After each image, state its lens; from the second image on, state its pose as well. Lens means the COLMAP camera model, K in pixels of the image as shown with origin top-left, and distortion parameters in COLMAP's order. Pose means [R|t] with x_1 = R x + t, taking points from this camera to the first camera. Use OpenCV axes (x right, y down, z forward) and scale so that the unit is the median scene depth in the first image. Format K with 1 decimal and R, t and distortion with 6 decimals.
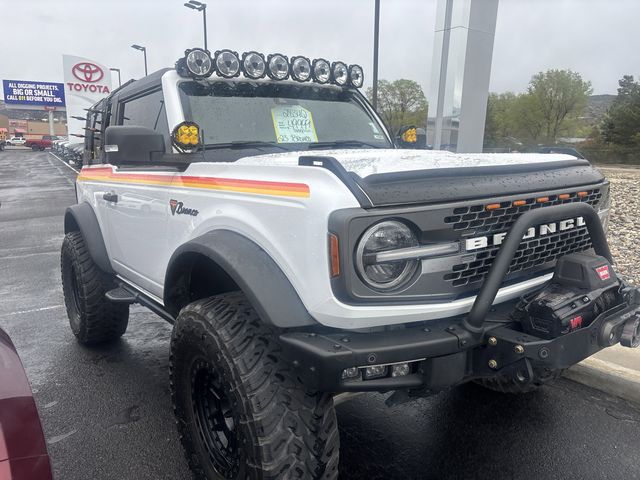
lens RADIAL K [[481.2, 0, 319.2], [0, 481.2, 240.3], [0, 0, 1]] dist [0.003898, 0.002847]
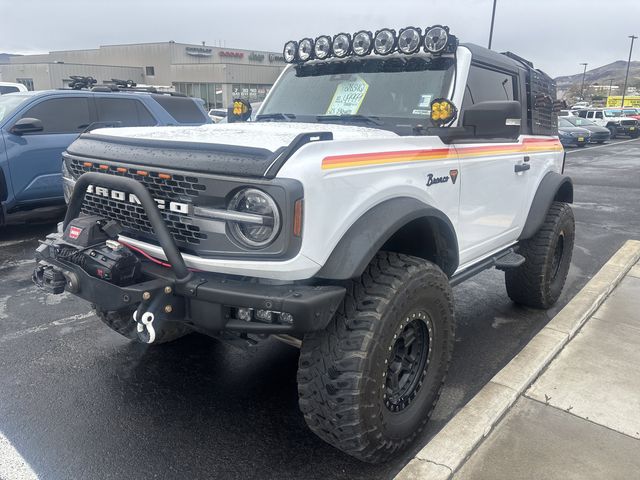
lens RADIAL K [[481.2, 0, 322.8], [0, 481.2, 241.7], [0, 0, 1]] dist [0.003898, 0.002847]
pose [[0.278479, 0.269671, -0.921806, 1.496258], [-0.206745, 0.954104, 0.216662, -0.235845], [0.937926, 0.130243, 0.321451, 0.965686]]
